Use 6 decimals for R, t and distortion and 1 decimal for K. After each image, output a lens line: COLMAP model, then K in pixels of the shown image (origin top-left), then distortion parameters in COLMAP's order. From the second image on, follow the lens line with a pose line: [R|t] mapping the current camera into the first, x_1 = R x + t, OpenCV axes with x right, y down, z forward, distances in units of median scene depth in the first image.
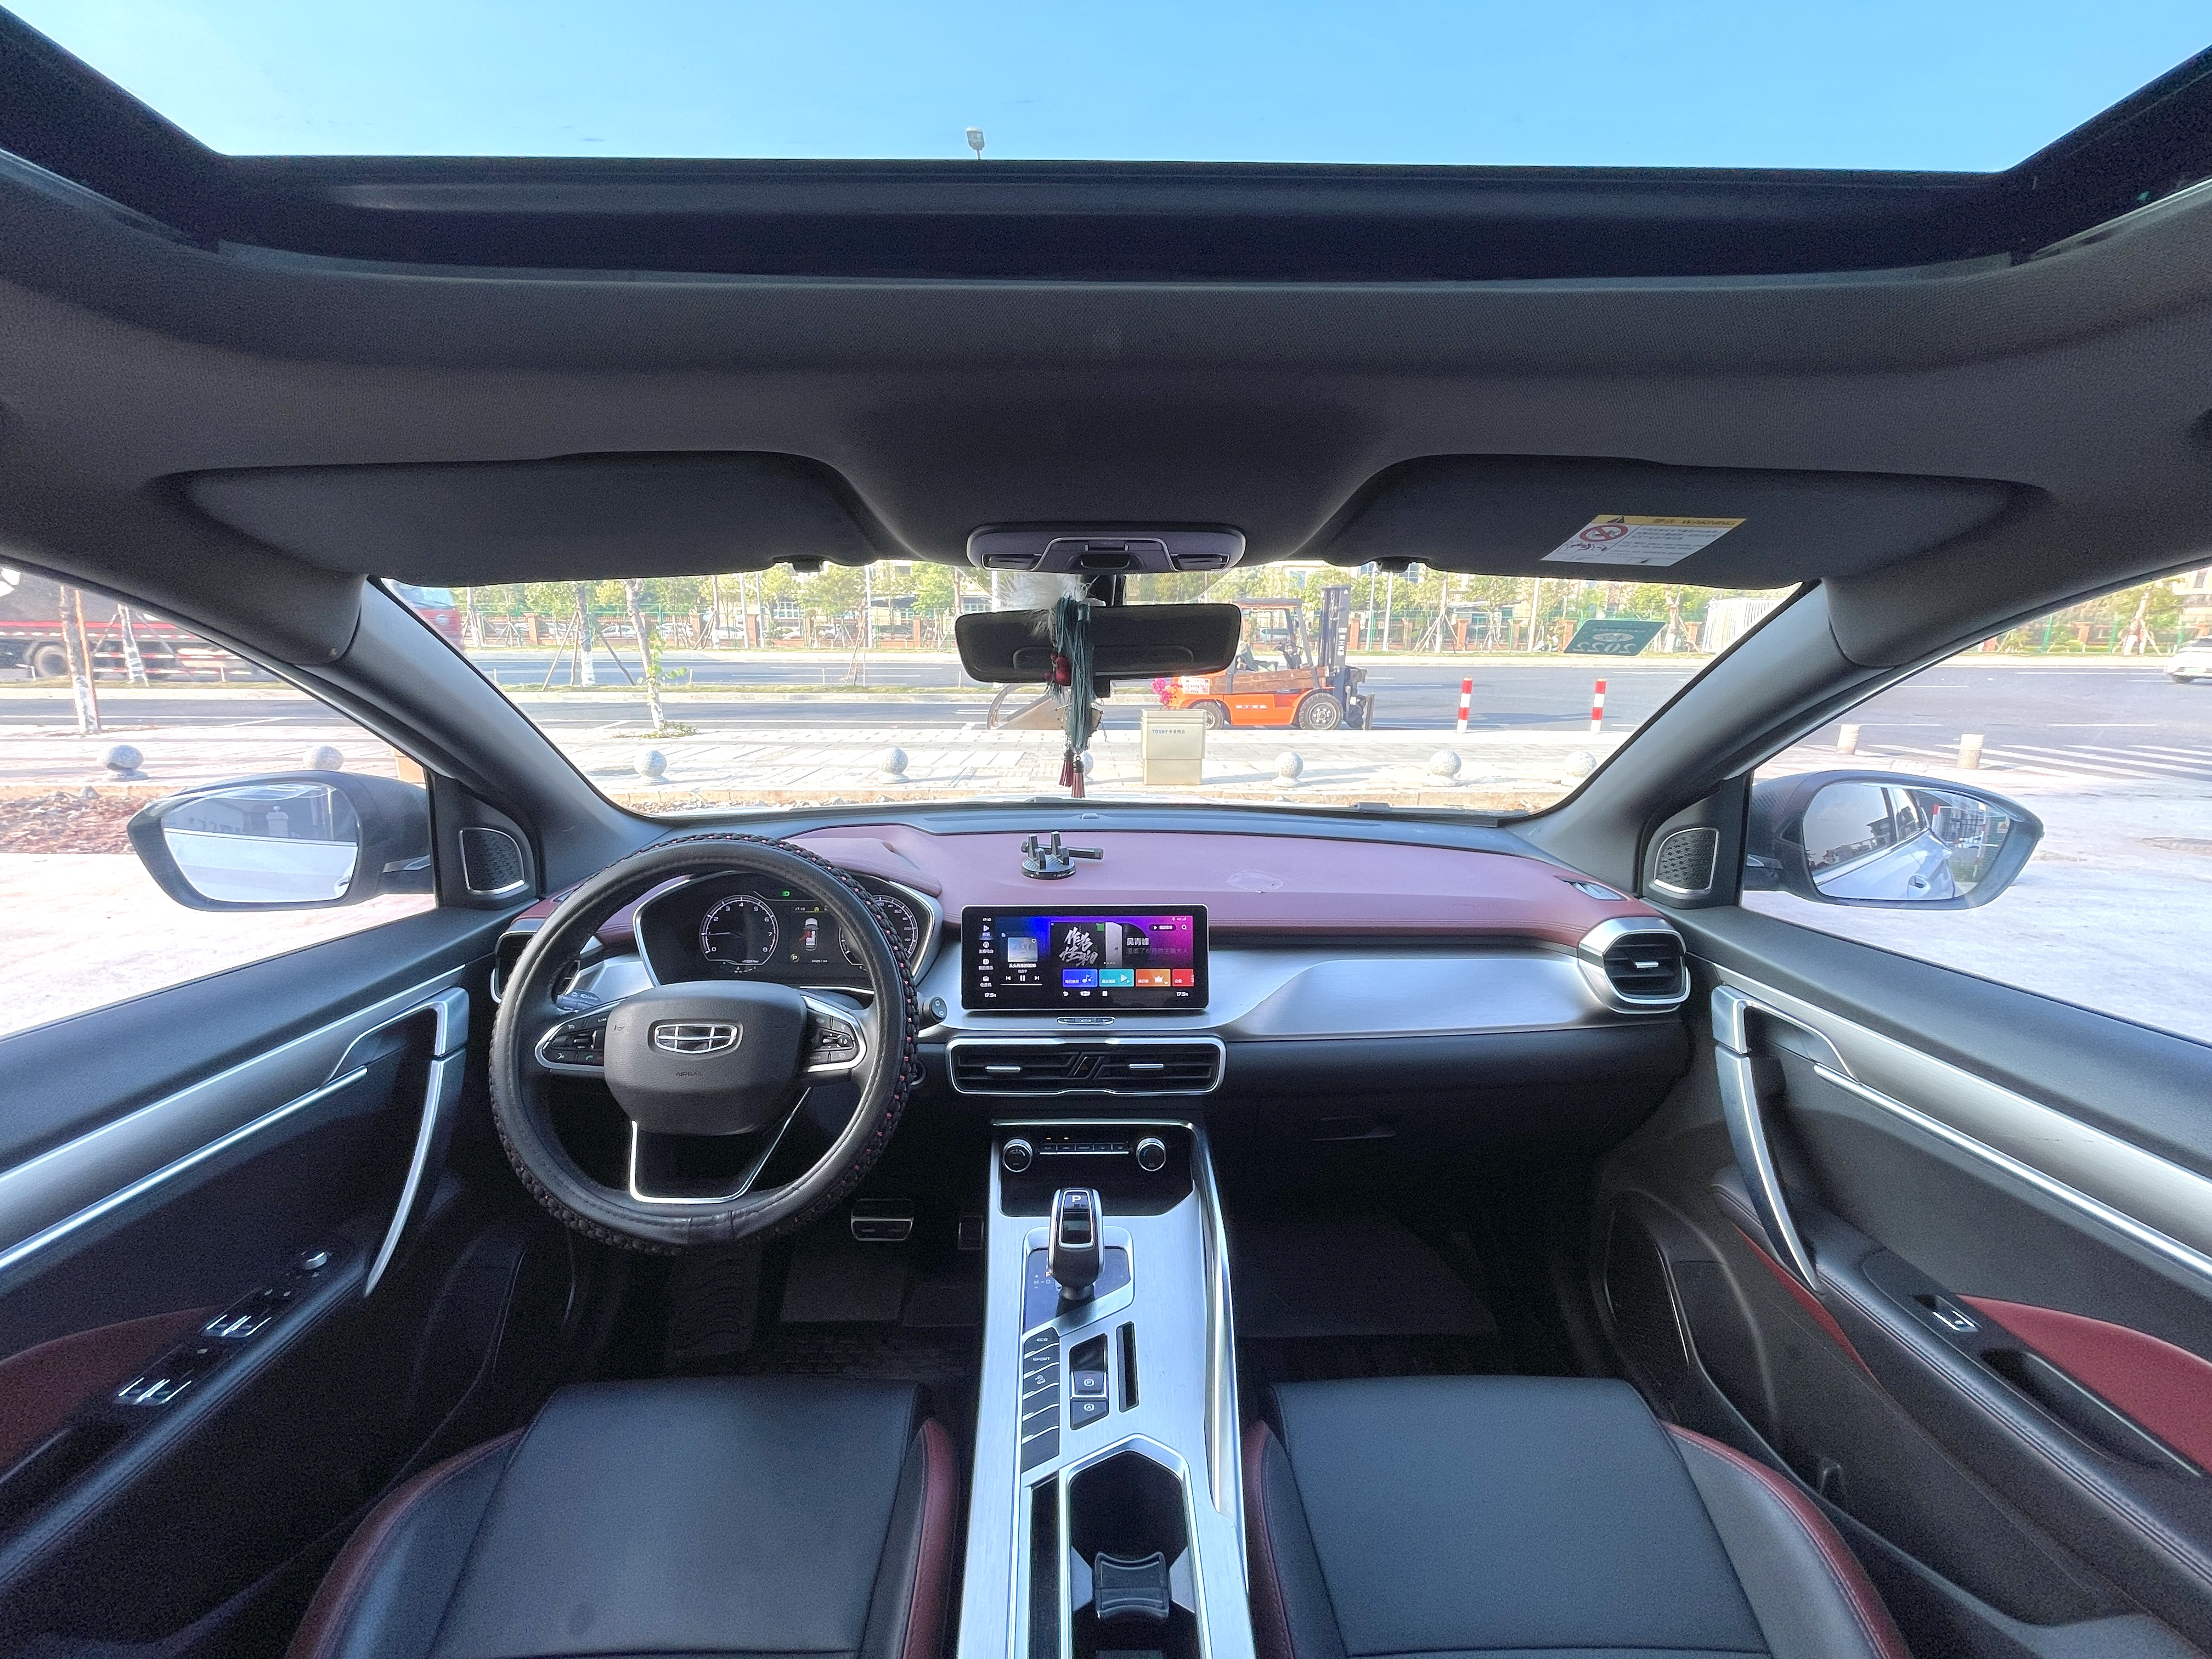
lens RADIAL K [[886.7, 0, 1106.0], [0, 886.7, 829.5], [0, 0, 1]] dist [-0.000227, -0.000003]
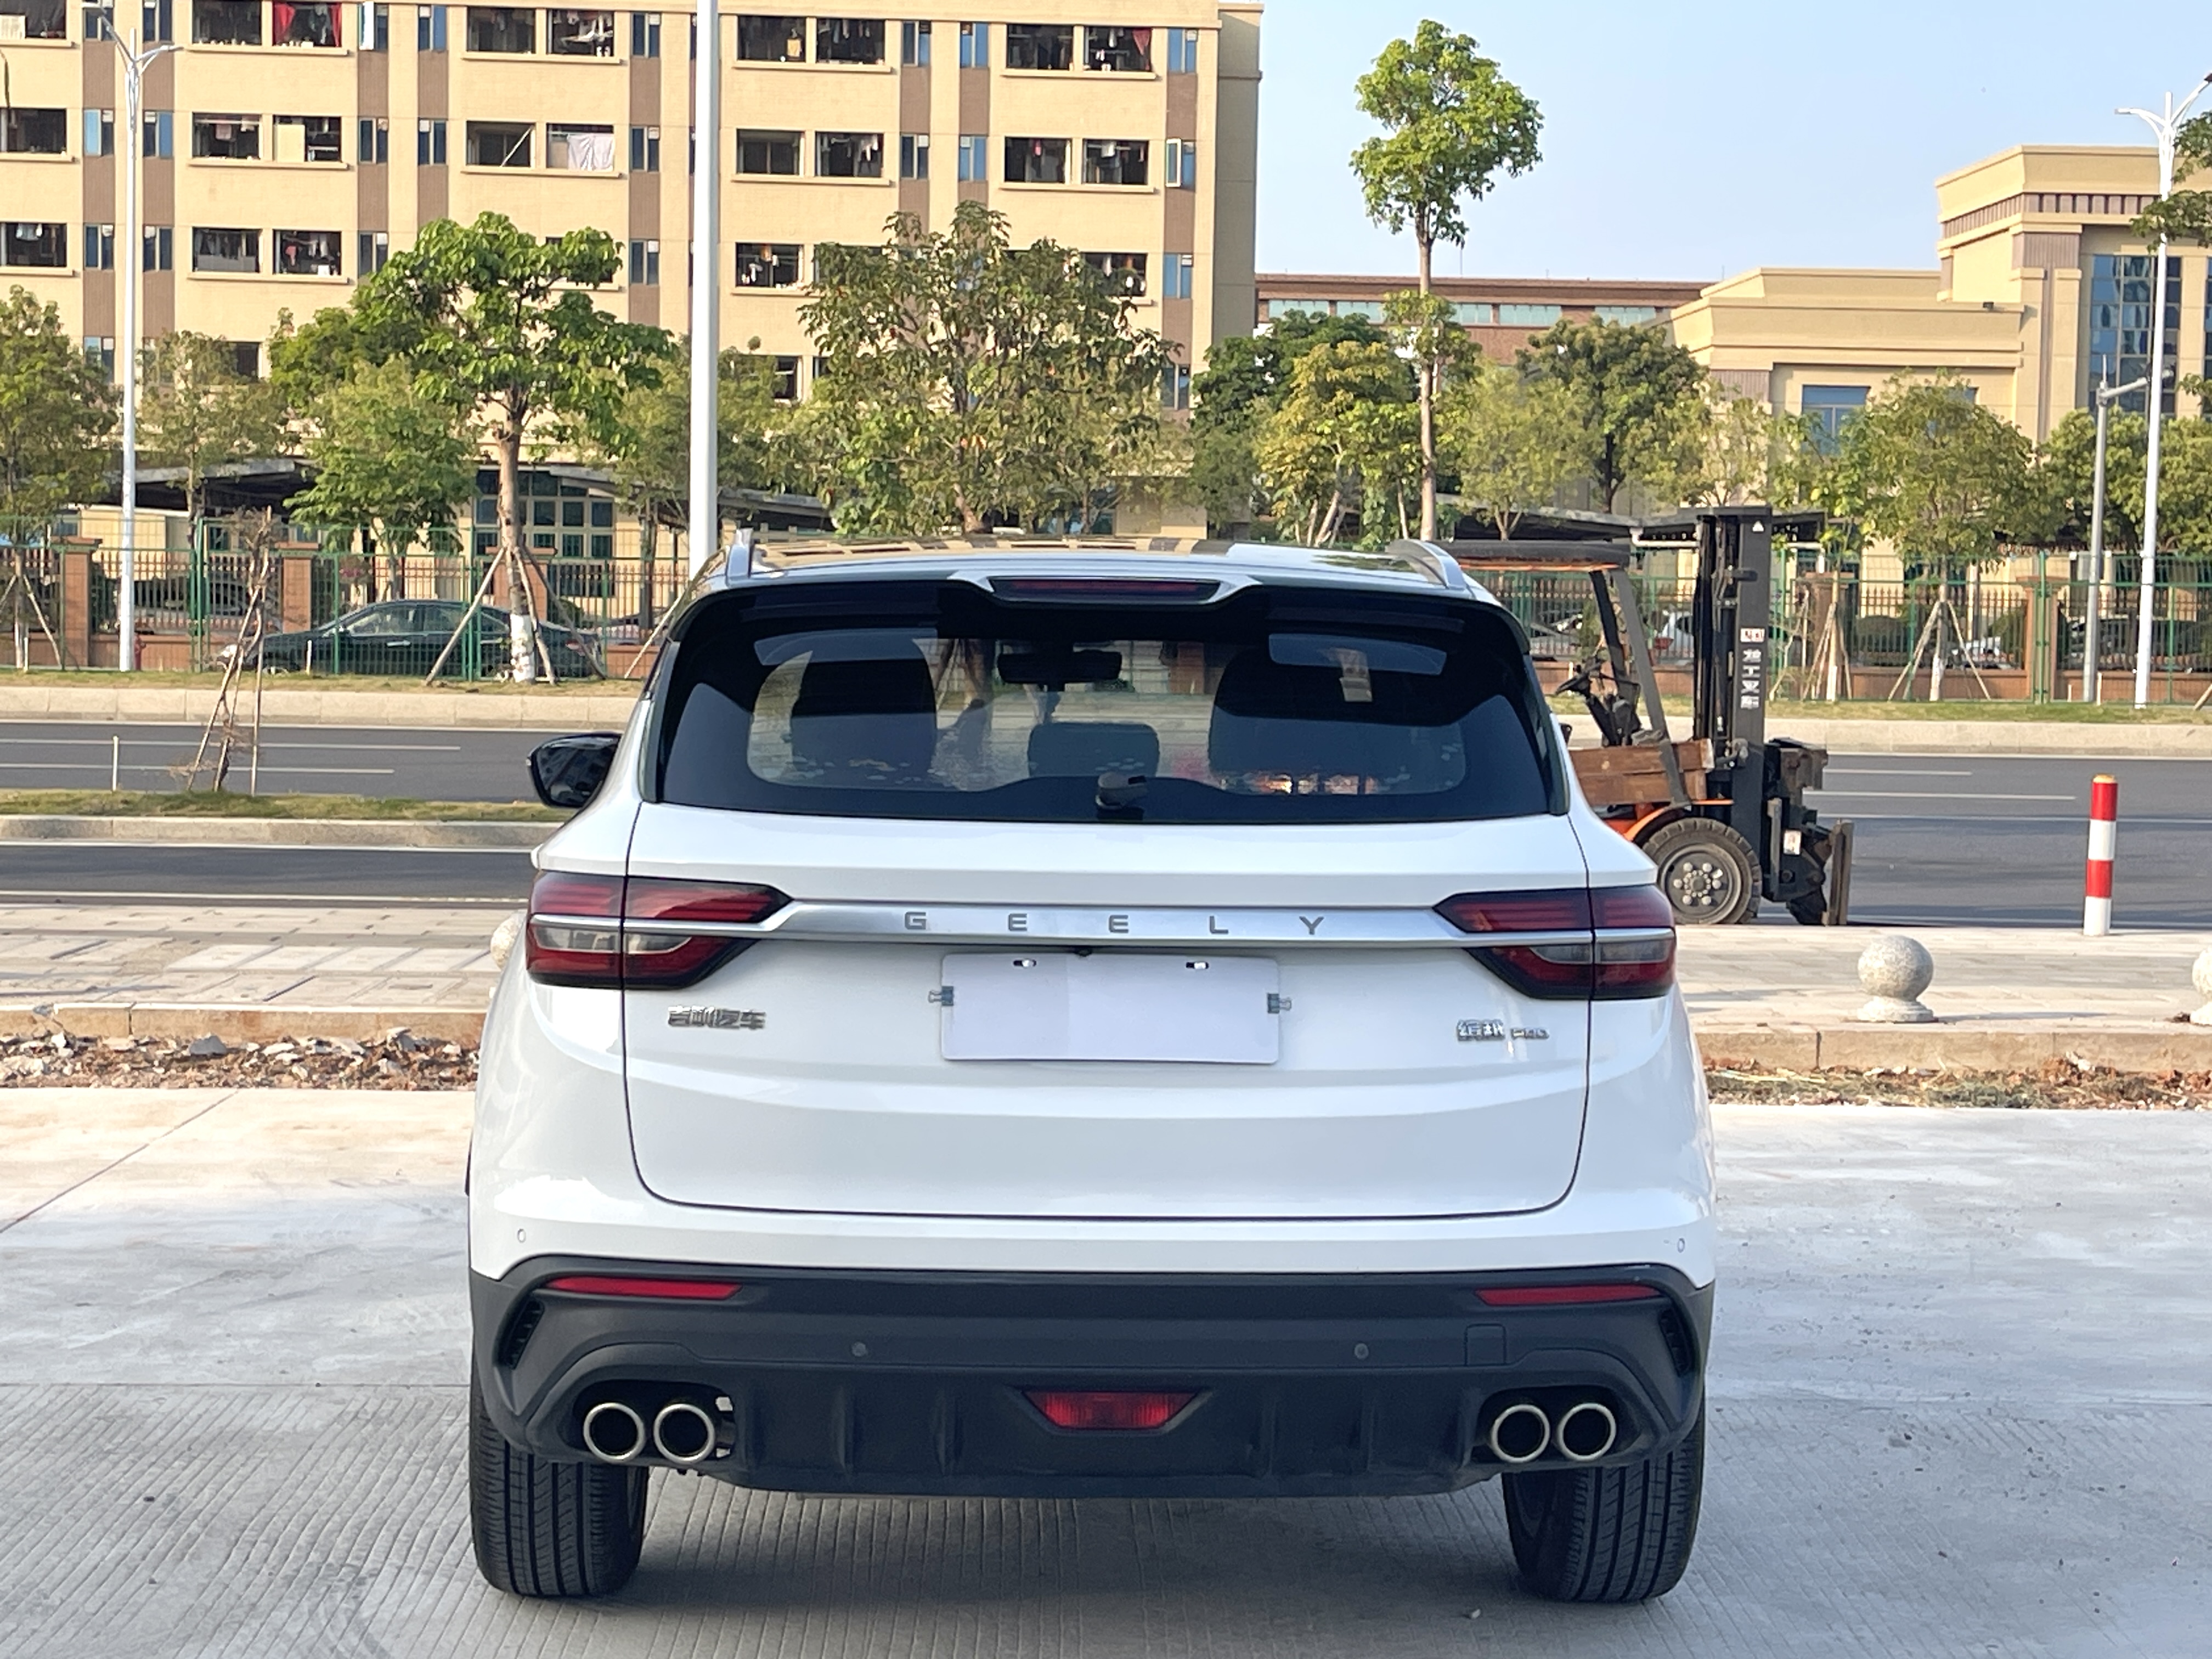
lens RADIAL K [[3920.8, 0, 1106.0], [0, 3920.8, 829.5], [0, 0, 1]] dist [0.002819, -0.067527]
pose [[0.999872, 0.011945, 0.010626, 0.001032], [-0.010047, 0.986485, -0.163541, 0.098455], [-0.012436, 0.163413, 0.986479, -0.476701]]
